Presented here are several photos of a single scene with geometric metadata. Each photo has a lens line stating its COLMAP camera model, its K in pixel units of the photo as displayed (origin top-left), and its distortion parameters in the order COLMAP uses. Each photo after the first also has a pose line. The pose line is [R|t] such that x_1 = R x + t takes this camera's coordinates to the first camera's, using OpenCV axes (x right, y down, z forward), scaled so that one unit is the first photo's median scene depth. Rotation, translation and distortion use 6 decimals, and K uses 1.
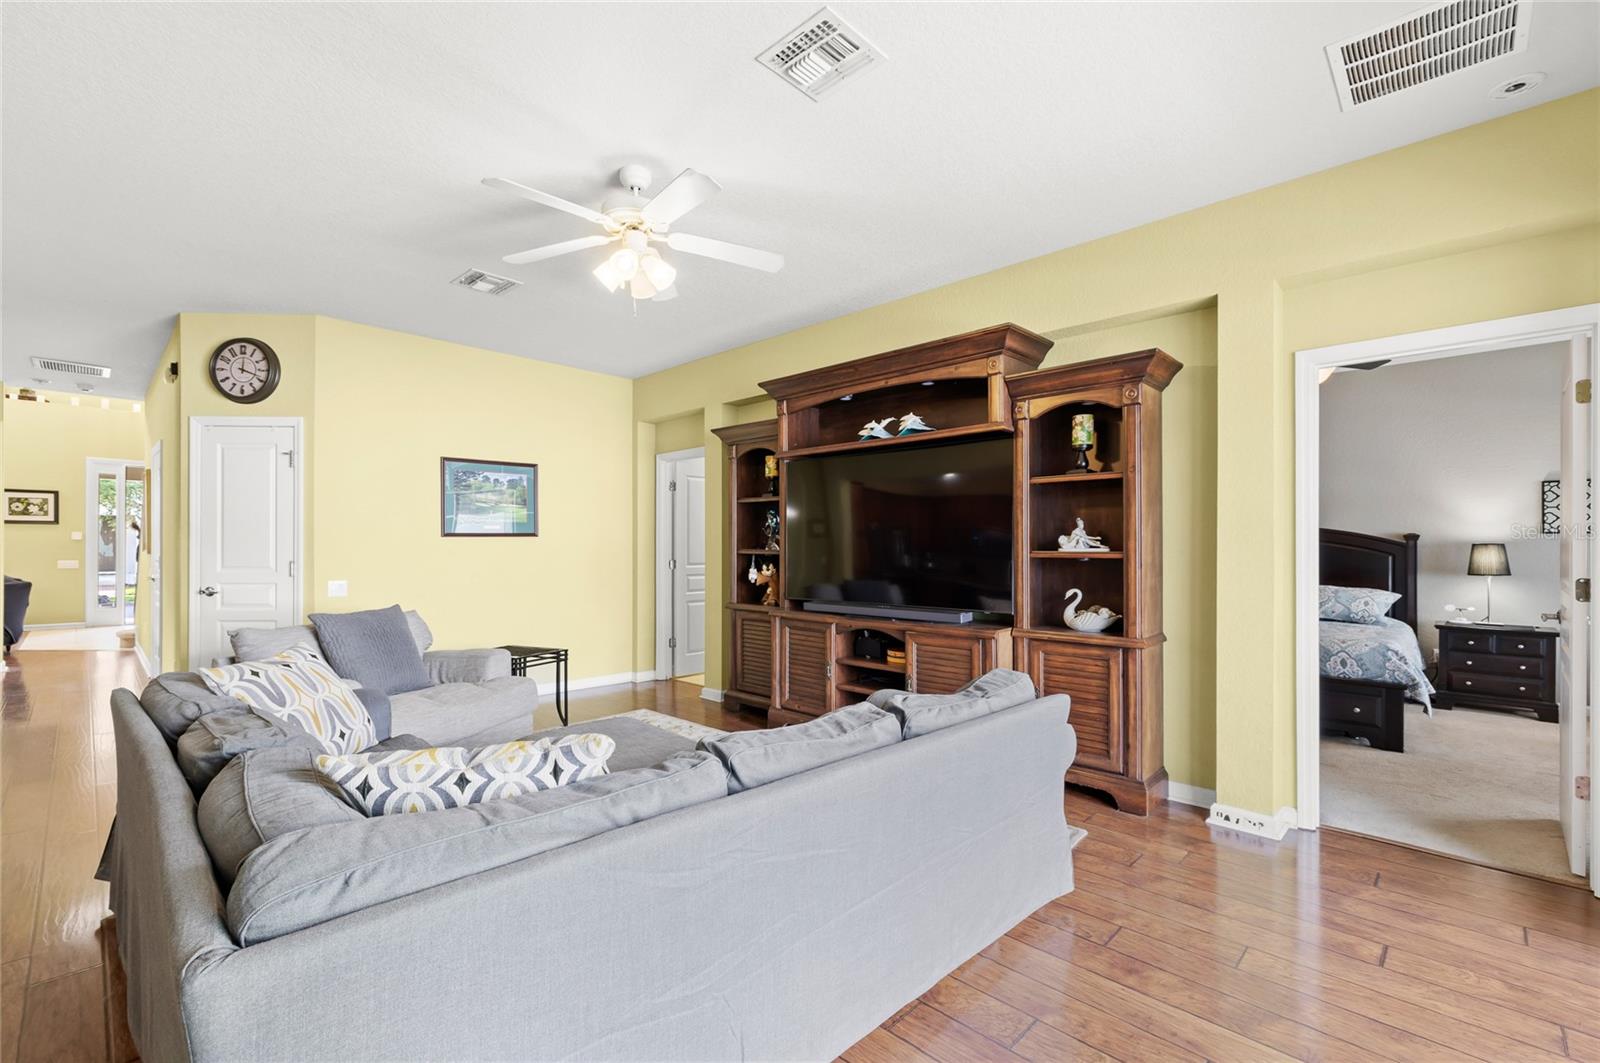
lens RADIAL K [[688.3, 0, 800.0], [0, 688.3, 531.5], [0, 0, 1]] dist [0.001712, 0.000269]
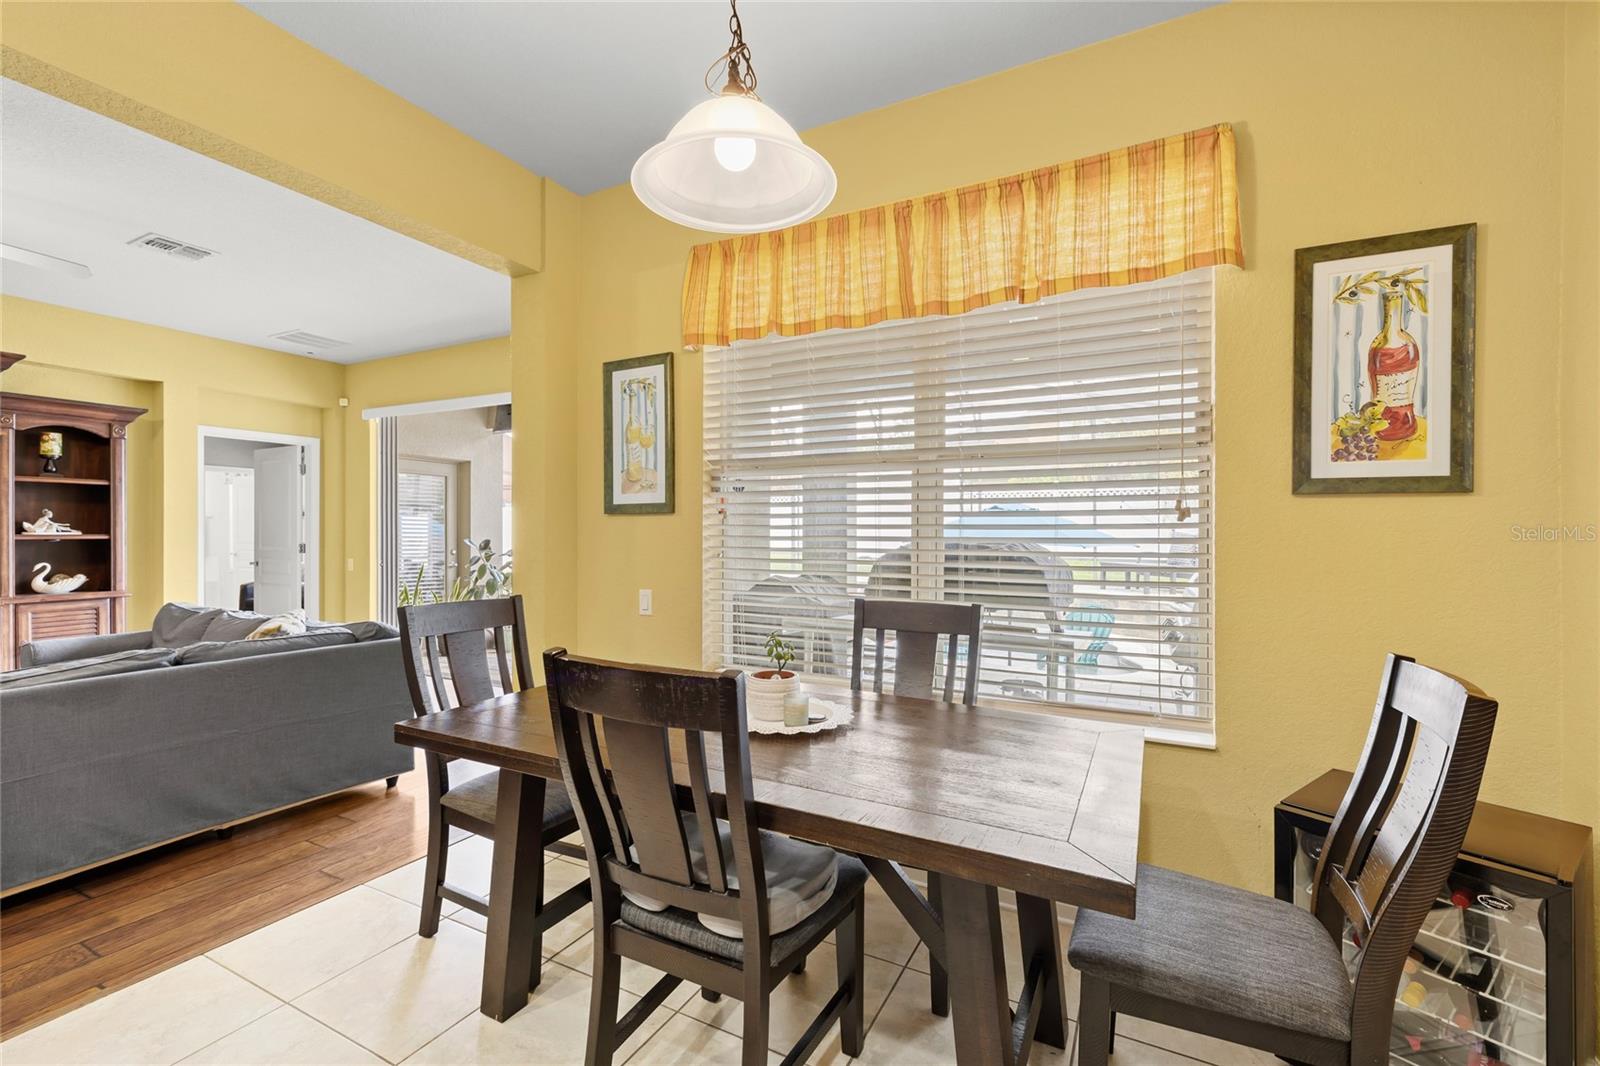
lens RADIAL K [[688.3, 0, 800.0], [0, 688.3, 533.0], [0, 0, 1]] dist [0.001712, 0.000269]
pose [[-0.292960, -0.004795, 0.956113, -1.536160], [-0.020038, 0.999799, -0.001125, -0.002028], [-0.955915, -0.019488, -0.292997, -0.000273]]
